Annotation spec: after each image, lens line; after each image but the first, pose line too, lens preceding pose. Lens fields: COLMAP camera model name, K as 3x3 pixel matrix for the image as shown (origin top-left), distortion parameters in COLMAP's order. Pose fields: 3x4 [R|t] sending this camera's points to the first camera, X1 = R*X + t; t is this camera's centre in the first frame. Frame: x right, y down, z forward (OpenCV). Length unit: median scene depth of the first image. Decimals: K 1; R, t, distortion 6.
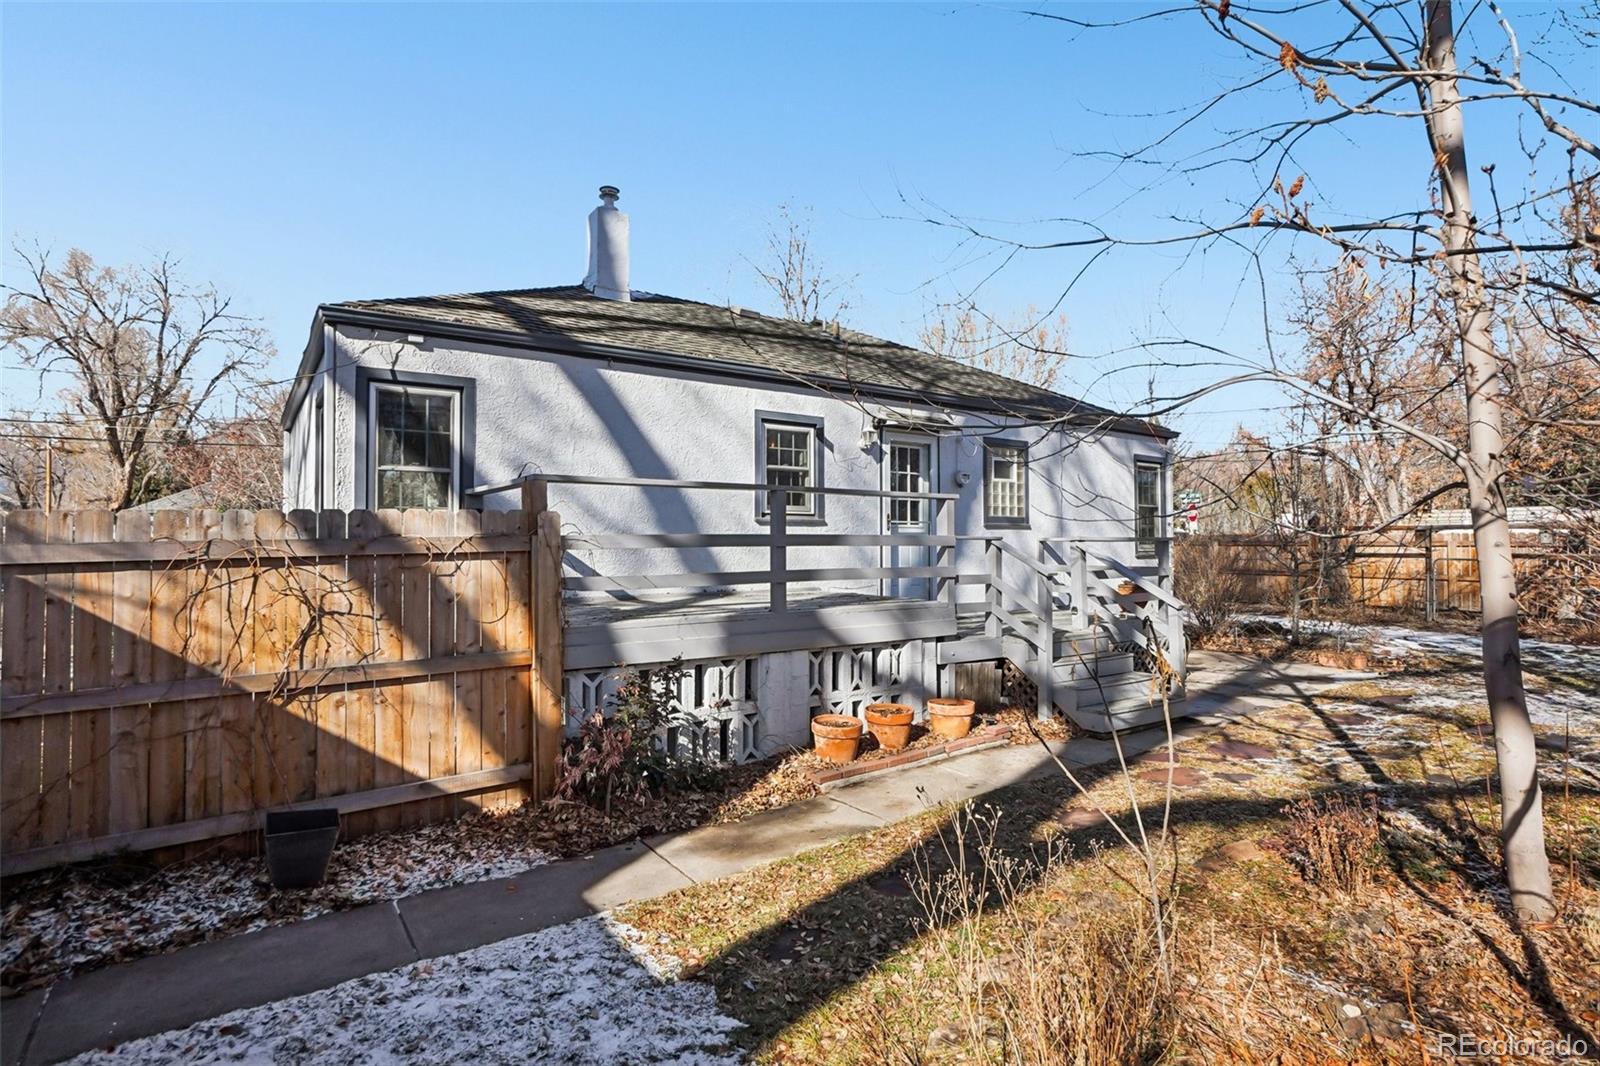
lens RADIAL K [[786.6, 0, 785.5], [0, 786.6, 524.2], [0, 0, 1]] dist [-0.050278, 0.022510]
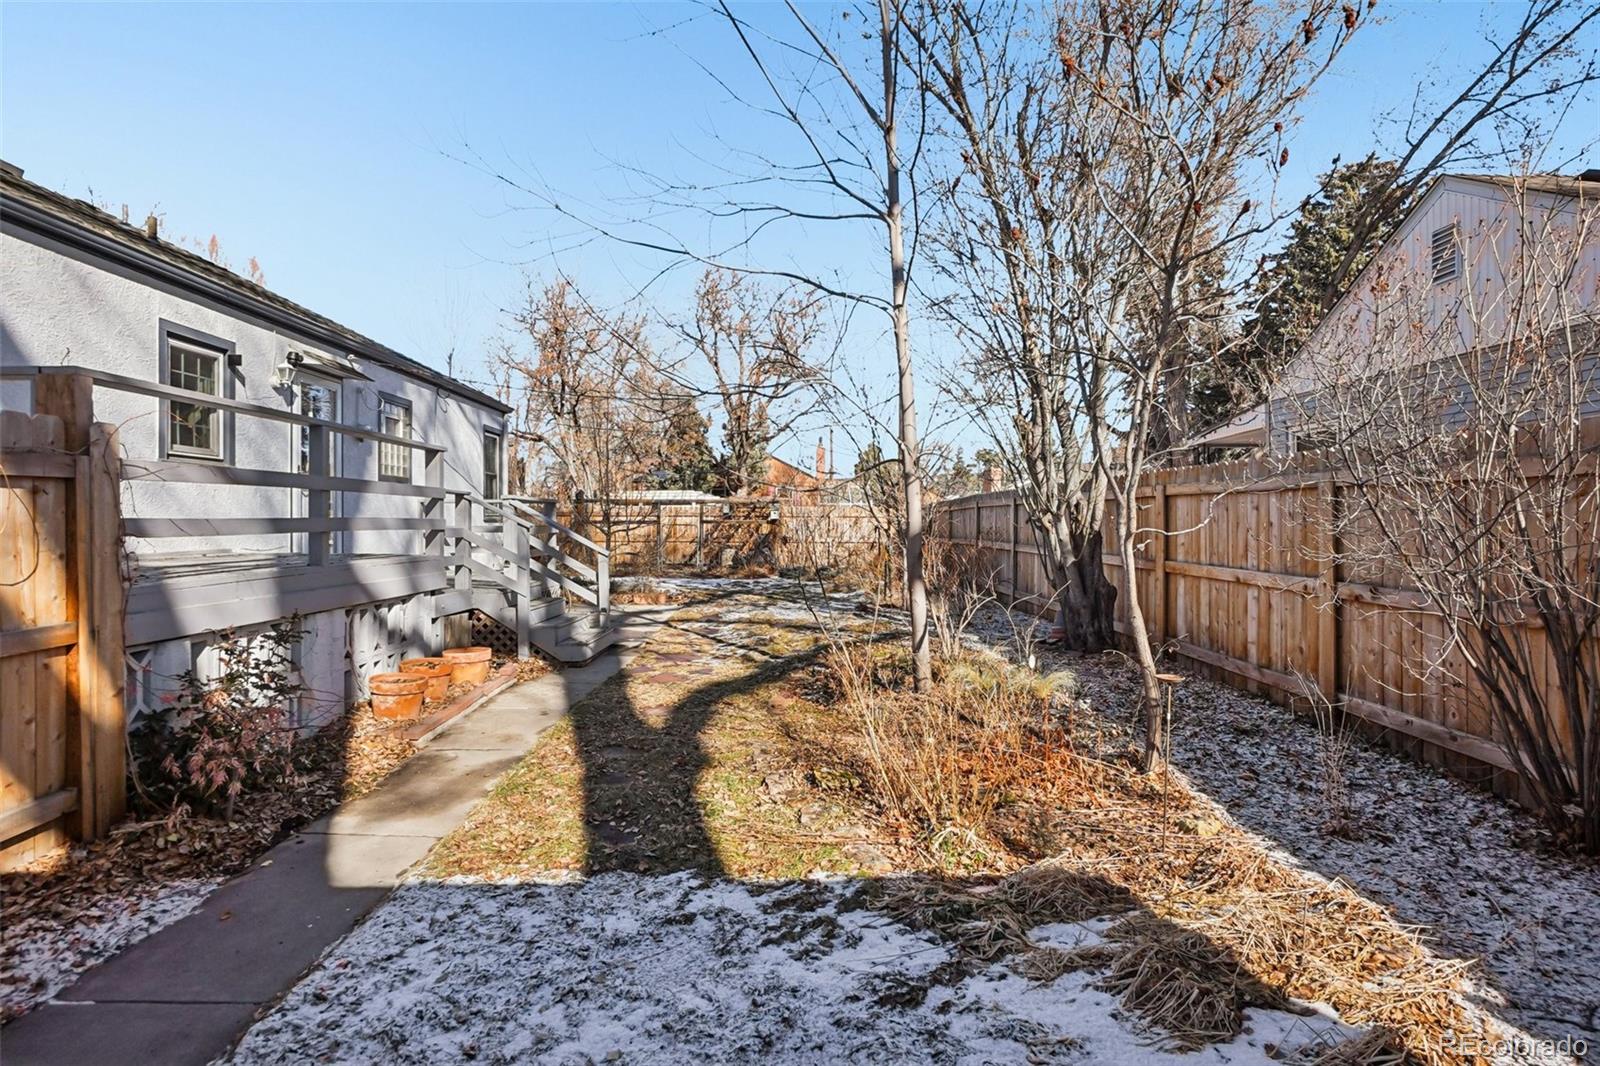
lens RADIAL K [[786.6, 0, 785.5], [0, 786.6, 524.2], [0, 0, 1]] dist [-0.050278, 0.022510]
pose [[0.584520, -0.000904, 0.811379, -0.457904], [-0.024685, 0.999517, 0.018896, 0.042026], [-0.811004, -0.031074, 0.584215, 0.094462]]
